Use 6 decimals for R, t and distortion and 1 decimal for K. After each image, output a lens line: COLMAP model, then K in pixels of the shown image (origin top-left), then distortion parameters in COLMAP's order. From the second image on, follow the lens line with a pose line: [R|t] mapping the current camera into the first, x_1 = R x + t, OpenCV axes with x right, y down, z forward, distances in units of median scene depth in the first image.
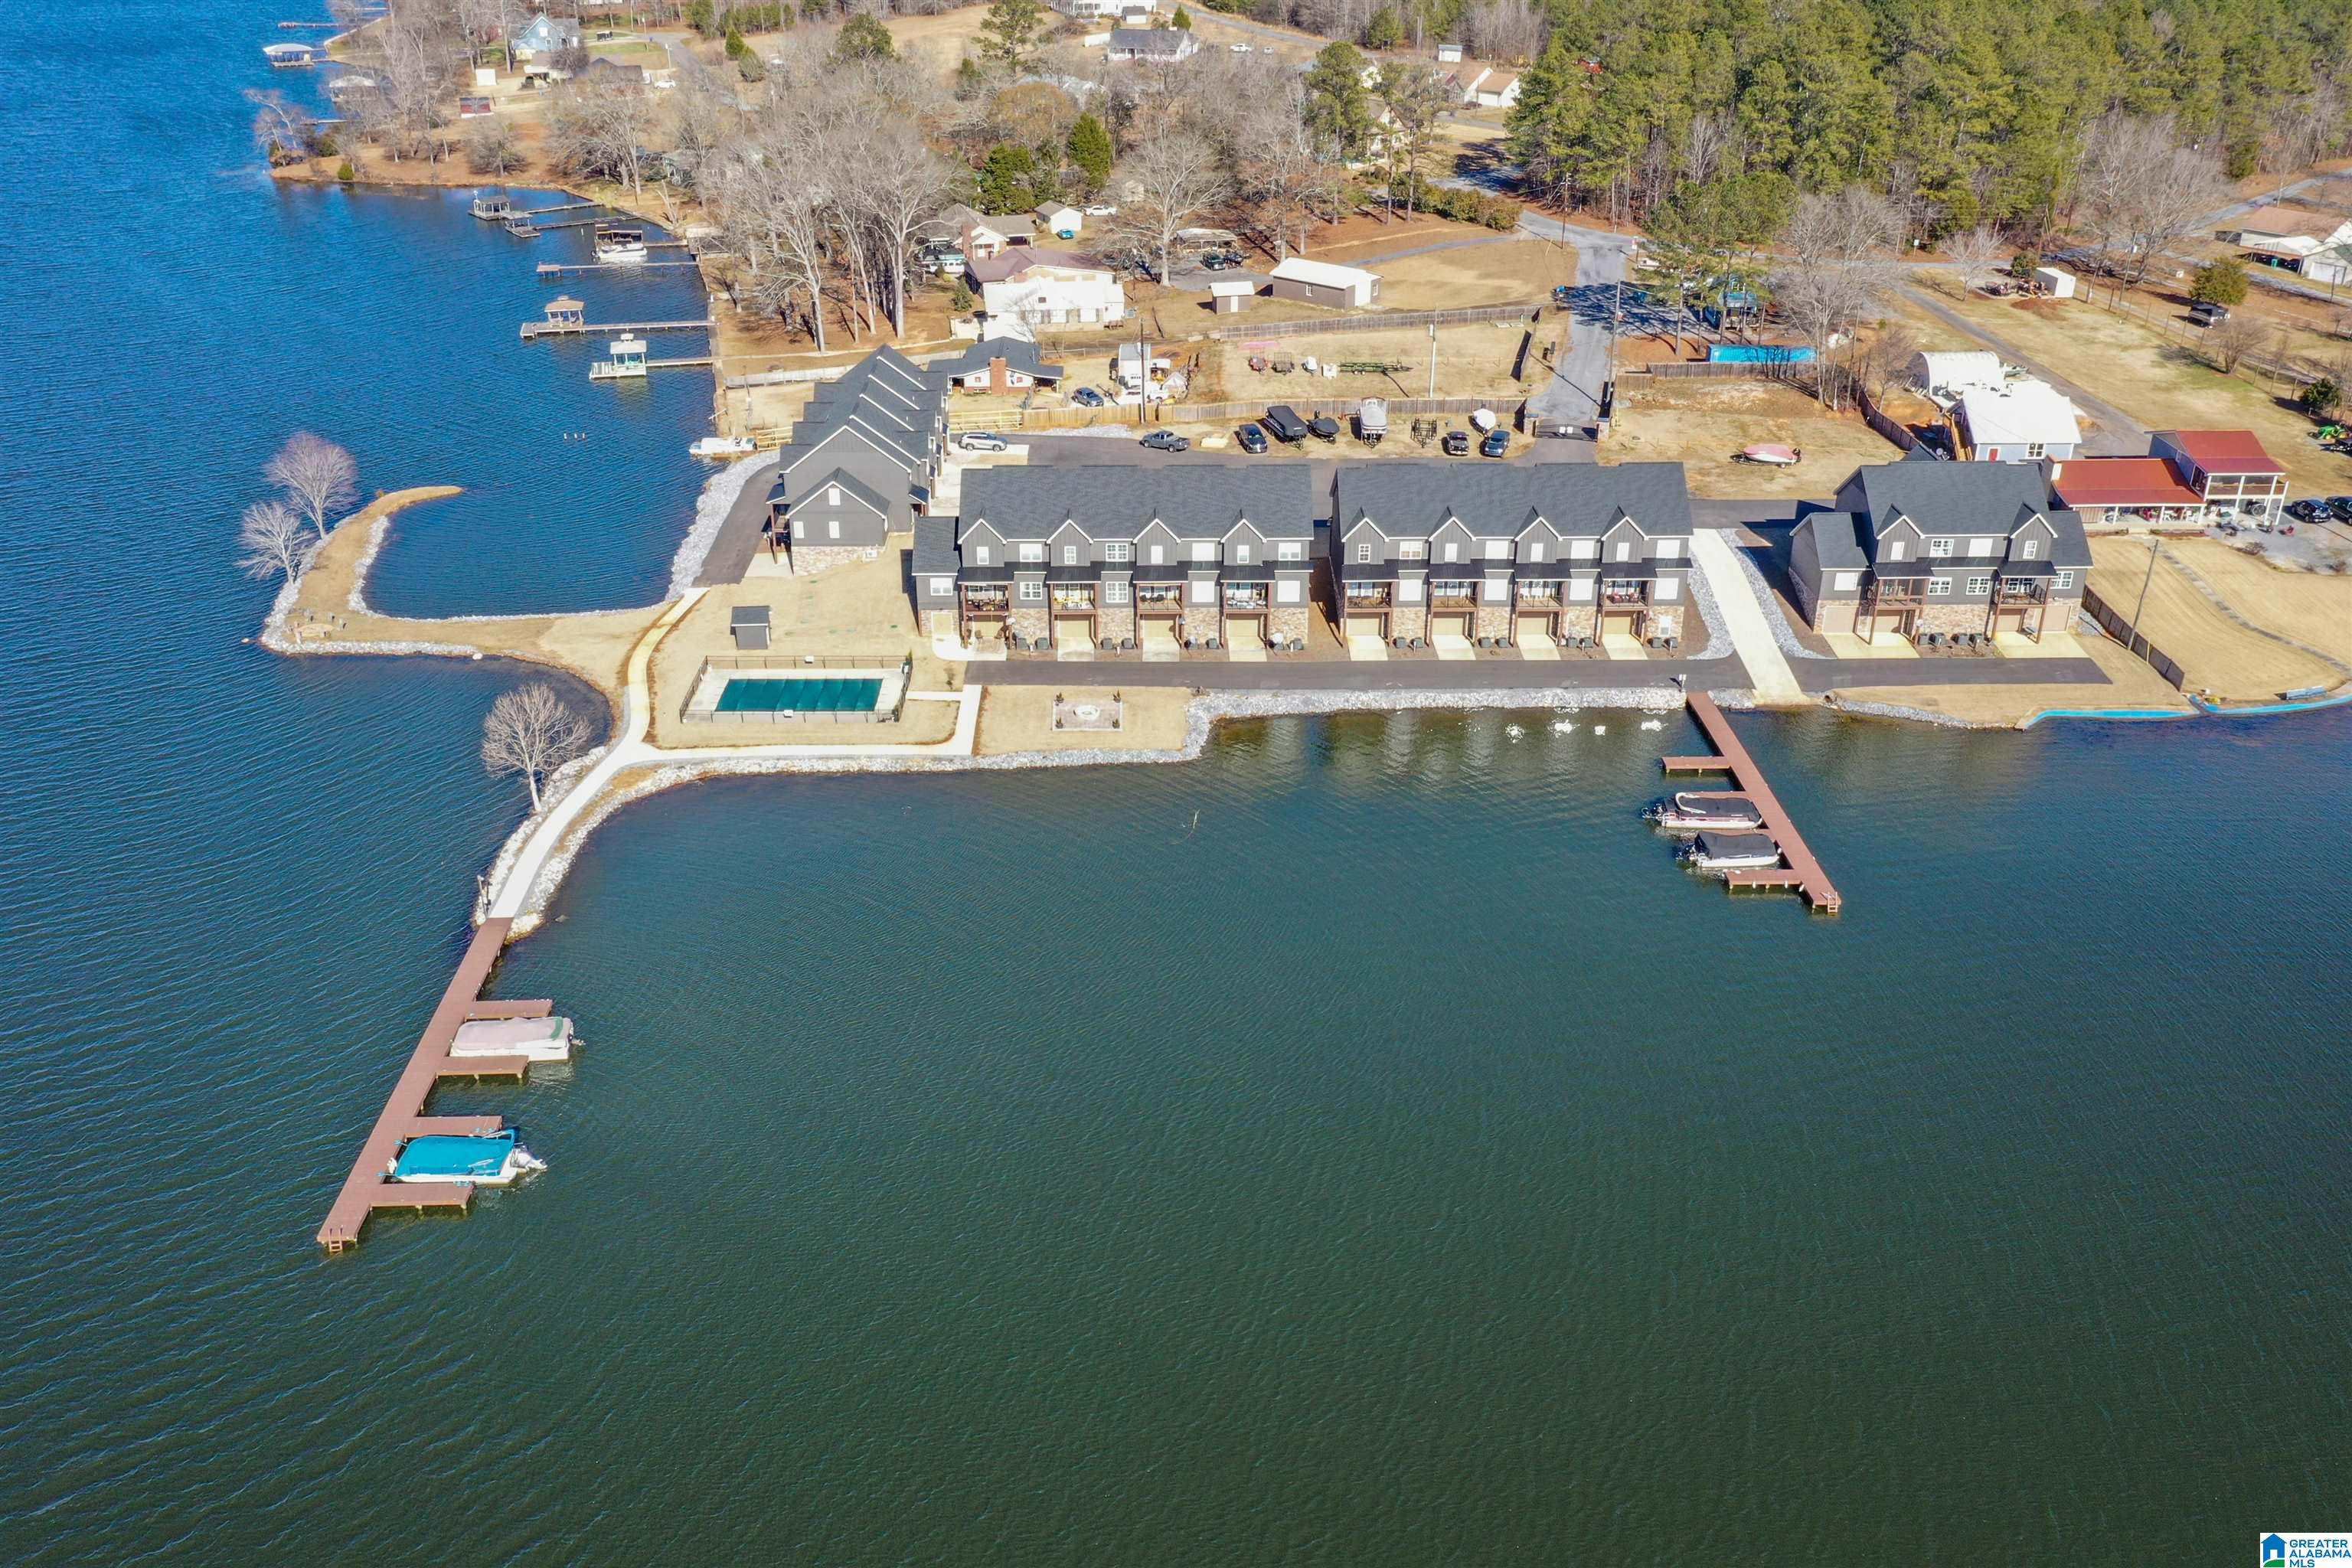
lens RADIAL K [[1999.9, 0, 1176.0], [0, 1999.9, 784.0], [0, 0, 1]] dist [0.014610, 0.003847]
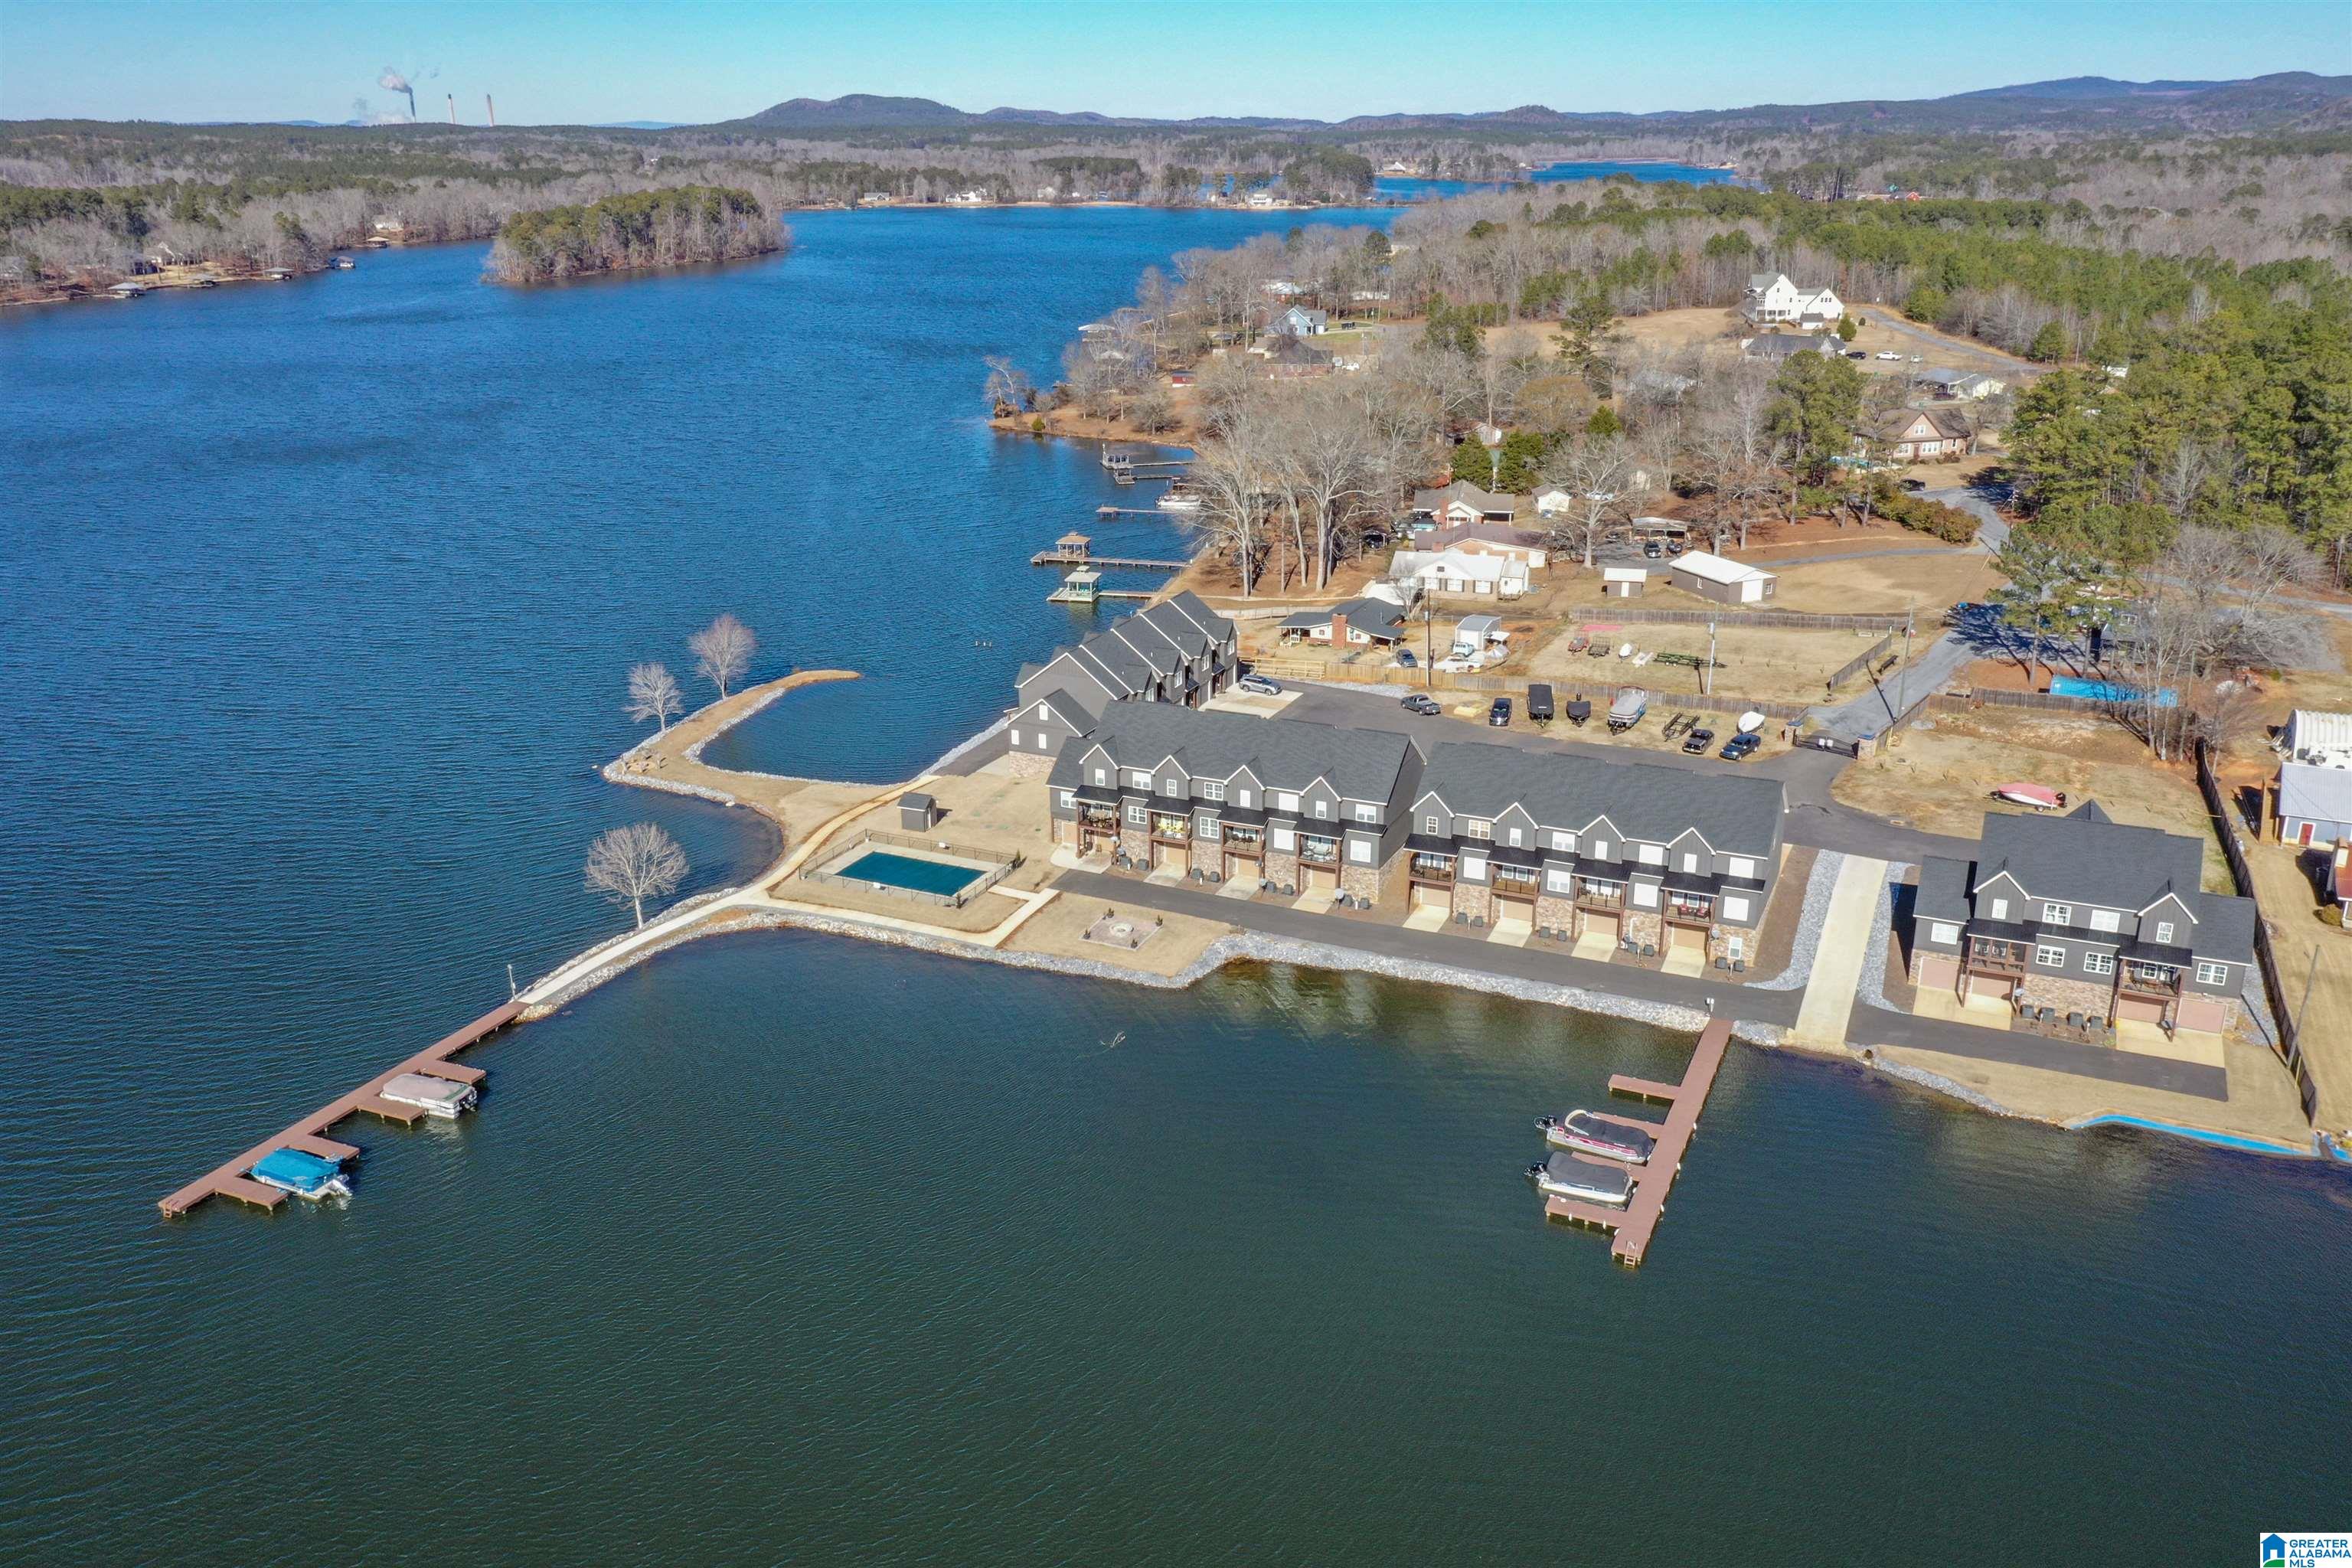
lens RADIAL K [[1864.8, 0, 1176.0], [0, 1864.8, 784.0], [0, 0, 1]] dist [0.012541, -0.000741]
pose [[0.899813, 0.135496, -0.414701, 0.363617], [-0.183771, 0.979821, -0.078606, -0.036574], [0.395682, 0.146941, 0.906556, 0.080205]]
